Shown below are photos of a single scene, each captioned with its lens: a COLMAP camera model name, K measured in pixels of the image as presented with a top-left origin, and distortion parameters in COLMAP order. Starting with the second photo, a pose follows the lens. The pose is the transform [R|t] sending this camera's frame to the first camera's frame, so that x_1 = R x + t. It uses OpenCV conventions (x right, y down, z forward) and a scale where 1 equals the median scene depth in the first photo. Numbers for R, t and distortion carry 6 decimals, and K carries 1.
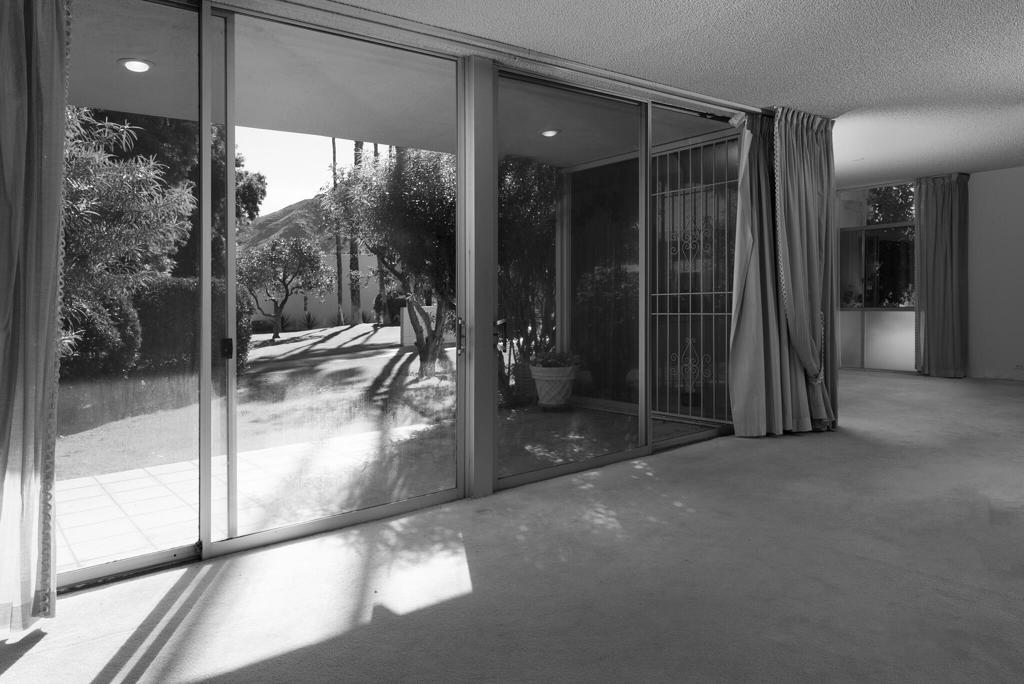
lens RADIAL K [[701.4, 0, 512.0], [0, 701.4, 342.0], [0, 0, 1]] dist [0.003327, 0.000666]
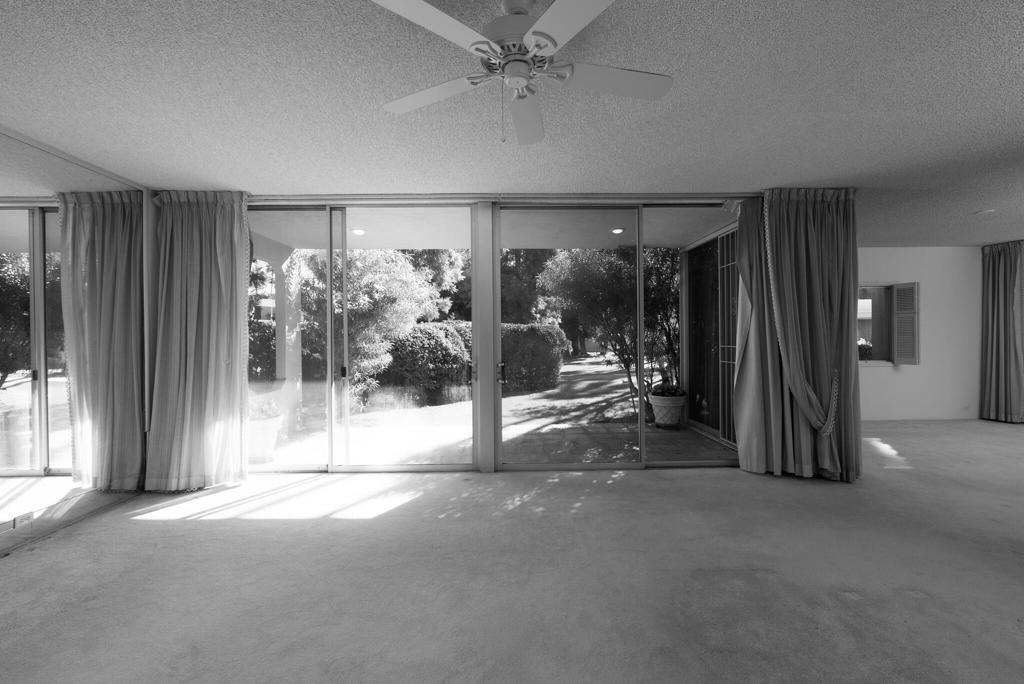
lens RADIAL K [[459.4, 0, 512.0], [0, 459.4, 342.0], [0, 0, 1]] dist [-0.002160, -0.000161]
pose [[0.790198, 0.024445, -0.612364, 0.387046], [-0.051612, 0.998309, -0.026749, -0.030506], [0.610674, 0.052742, 0.790123, 0.118896]]
